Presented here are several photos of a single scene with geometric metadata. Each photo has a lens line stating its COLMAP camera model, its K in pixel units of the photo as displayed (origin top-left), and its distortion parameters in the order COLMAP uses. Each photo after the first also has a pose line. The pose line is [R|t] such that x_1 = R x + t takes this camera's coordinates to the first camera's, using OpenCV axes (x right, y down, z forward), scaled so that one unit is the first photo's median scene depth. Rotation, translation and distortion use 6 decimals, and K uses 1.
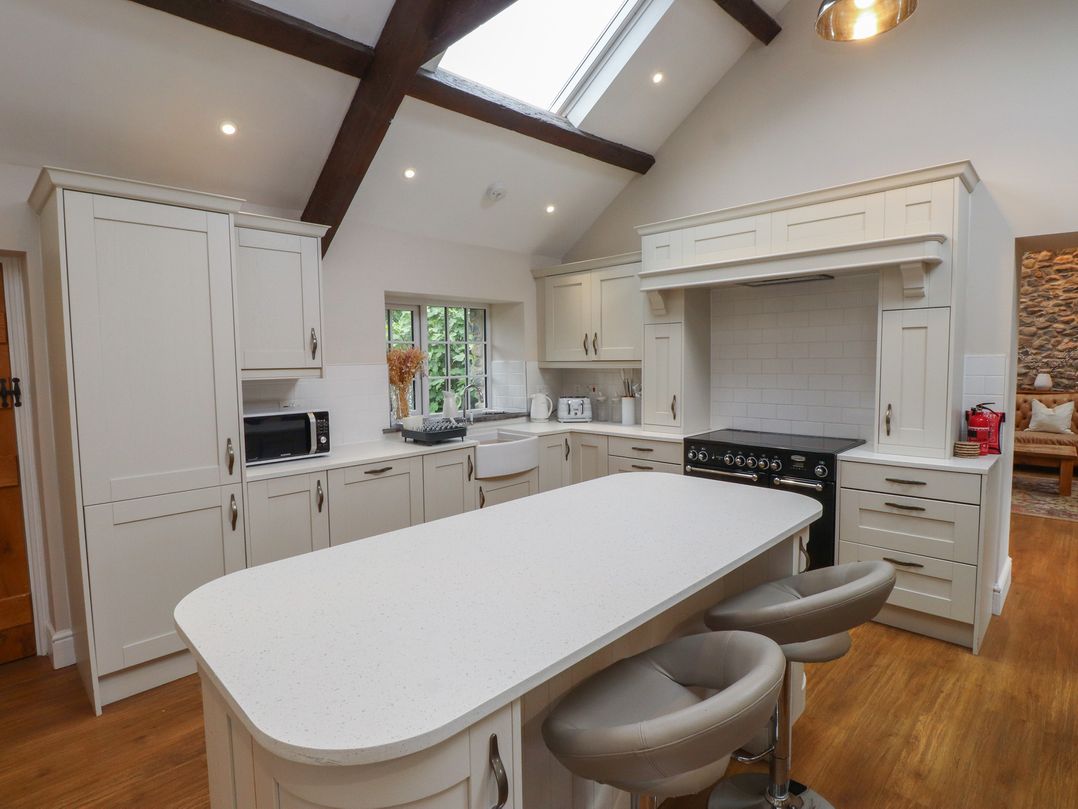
lens RADIAL K [[560.7, 0, 535.3], [0, 560.7, 398.0], [0, 0, 1]] dist [0.004253, -0.015886]
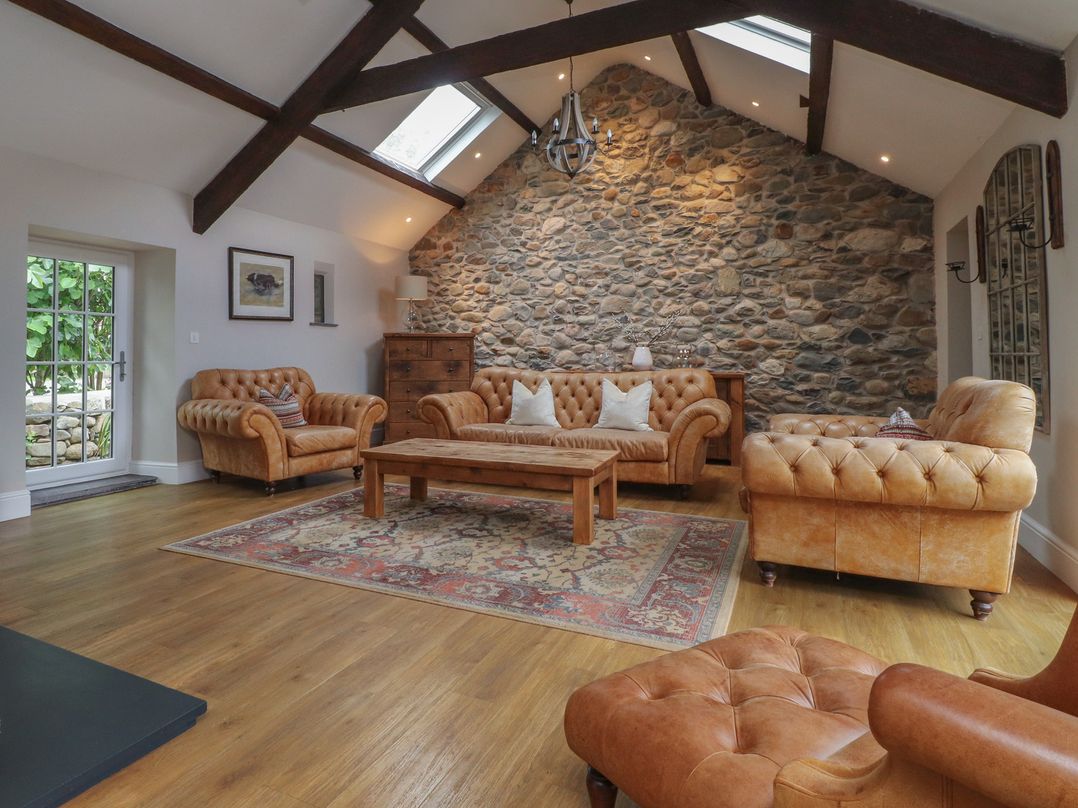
lens RADIAL K [[640.4, 0, 467.8], [0, 640.4, 344.1], [0, 0, 1]] dist [-0.001428, -0.000909]
pose [[0.952424, 0.017537, 0.304273, 0.865869], [0.011433, 0.995585, -0.093169, 0.050652], [-0.304563, 0.092215, 0.948018, 0.556083]]
